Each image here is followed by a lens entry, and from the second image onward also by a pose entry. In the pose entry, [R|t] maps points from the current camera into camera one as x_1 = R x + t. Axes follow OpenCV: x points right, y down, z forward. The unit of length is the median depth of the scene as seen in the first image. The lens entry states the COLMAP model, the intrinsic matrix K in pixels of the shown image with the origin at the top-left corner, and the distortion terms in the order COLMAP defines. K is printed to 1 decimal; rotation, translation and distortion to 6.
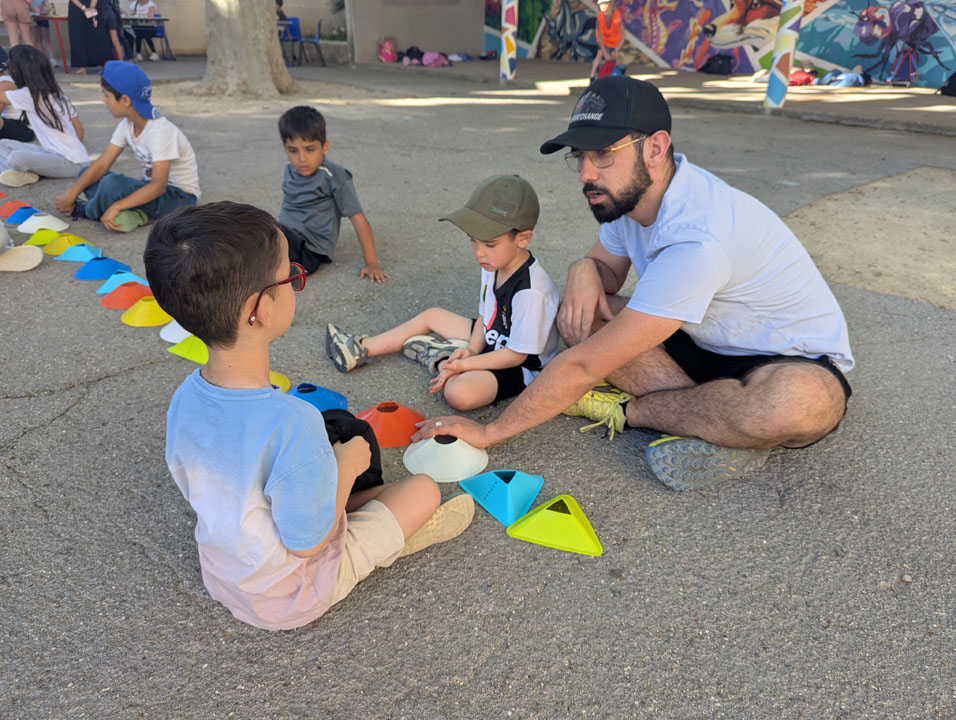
lens RADIAL K [[690.8, 0, 483.8], [0, 690.8, 357.9], [0, 0, 1]] dist [0.070155, -0.058662]
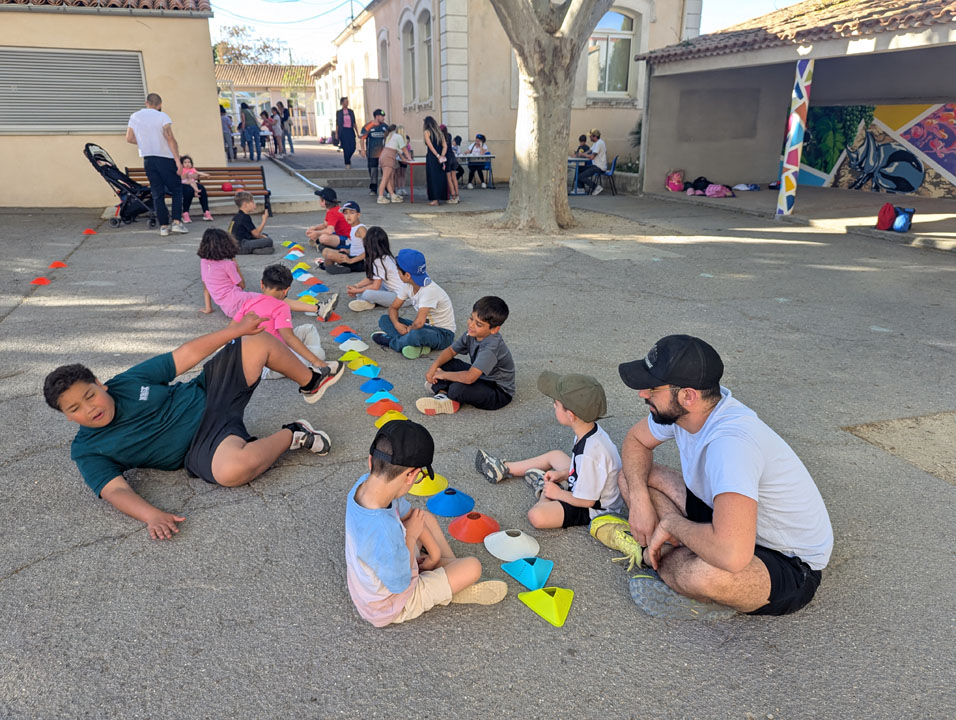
lens RADIAL K [[690.8, 0, 471.7], [0, 690.8, 360.7], [0, 0, 1]] dist [0.070155, -0.058662]
pose [[0.904989, 0.117224, -0.408966, 0.065106], [-0.169021, 0.981237, -0.092764, -0.018070], [0.390419, 0.153074, 0.907822, -0.074712]]
